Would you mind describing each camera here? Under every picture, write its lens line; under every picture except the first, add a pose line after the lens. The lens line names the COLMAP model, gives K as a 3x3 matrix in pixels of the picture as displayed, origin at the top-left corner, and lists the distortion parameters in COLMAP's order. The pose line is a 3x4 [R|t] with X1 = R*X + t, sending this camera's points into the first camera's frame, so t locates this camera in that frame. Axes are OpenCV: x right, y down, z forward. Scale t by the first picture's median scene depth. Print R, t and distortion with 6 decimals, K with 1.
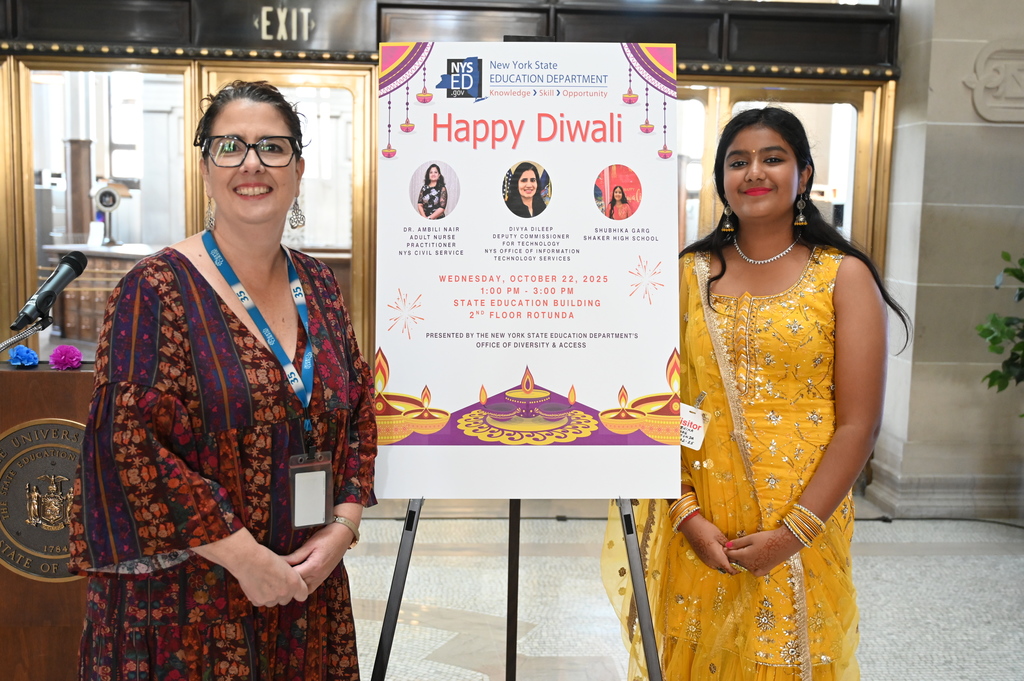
lens RADIAL K [[1133.5, 0, 512.0], [0, 1133.5, 340.5], [0, 0, 1]] dist [-0.012919, -0.003576]
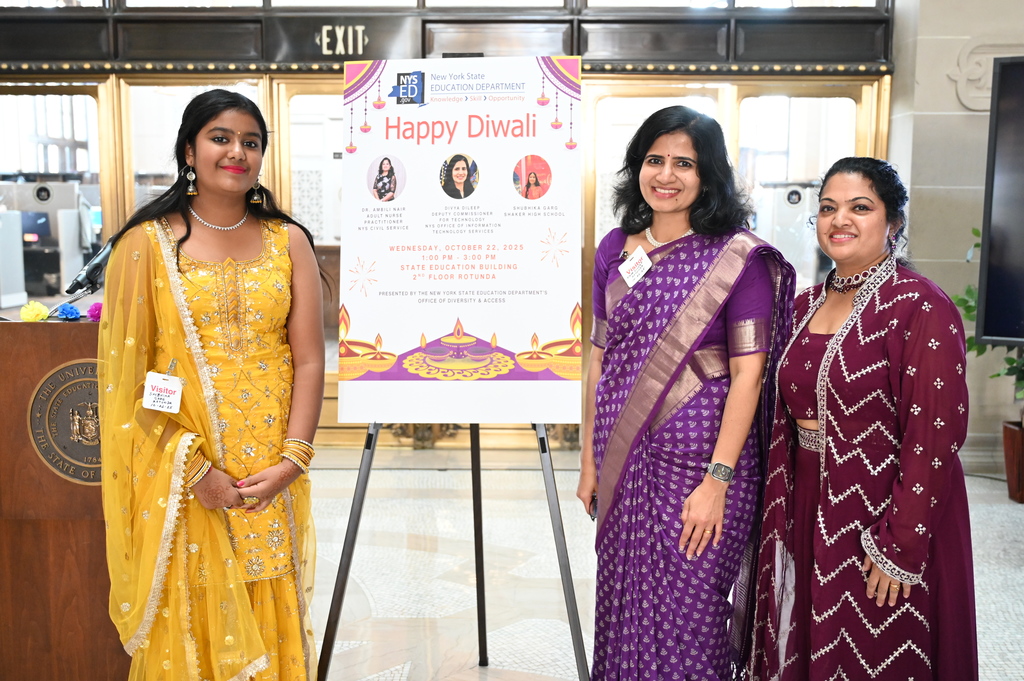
lens RADIAL K [[1059.9, 0, 512.0], [0, 1059.9, 328.7], [0, 0, 1]] dist [-0.006103, -0.019701]
pose [[0.996042, -0.005843, -0.088688, 0.172636], [0.006112, 0.999978, 0.002763, 0.031463], [0.088670, -0.003294, 0.996056, -0.156826]]
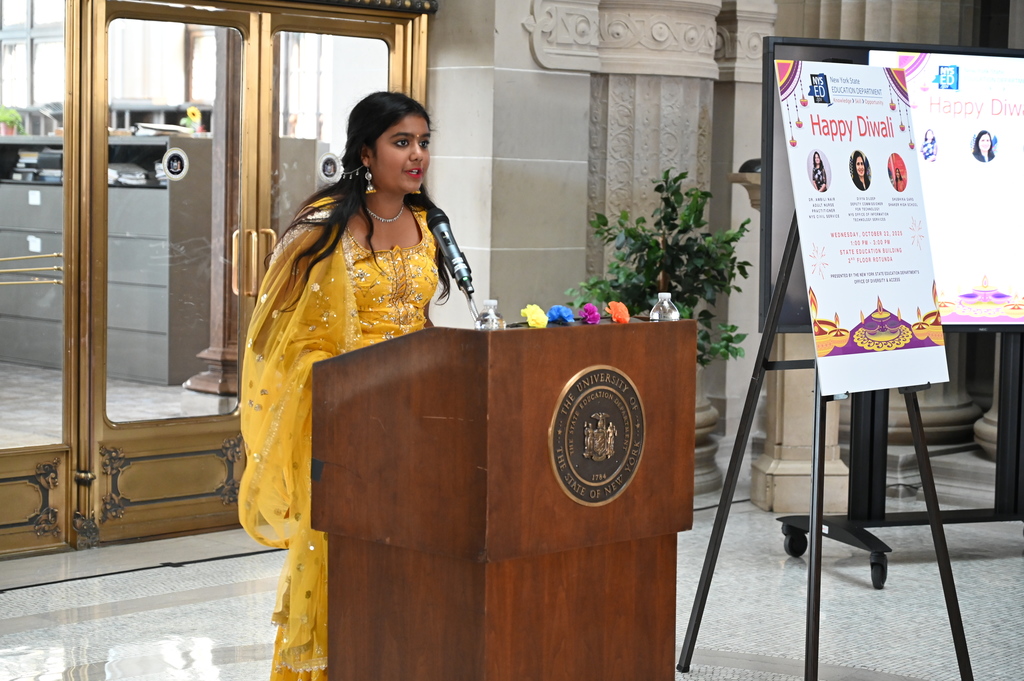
lens RADIAL K [[2211.2, 0, 512.0], [0, 2211.2, 340.5], [0, 0, 1]] dist [-0.060057, -0.218291]
pose [[0.712780, -0.052618, 0.699411, -2.195734], [0.067096, 0.997724, 0.006683, 0.028854], [-0.698171, 0.042164, 0.714688, -0.633295]]
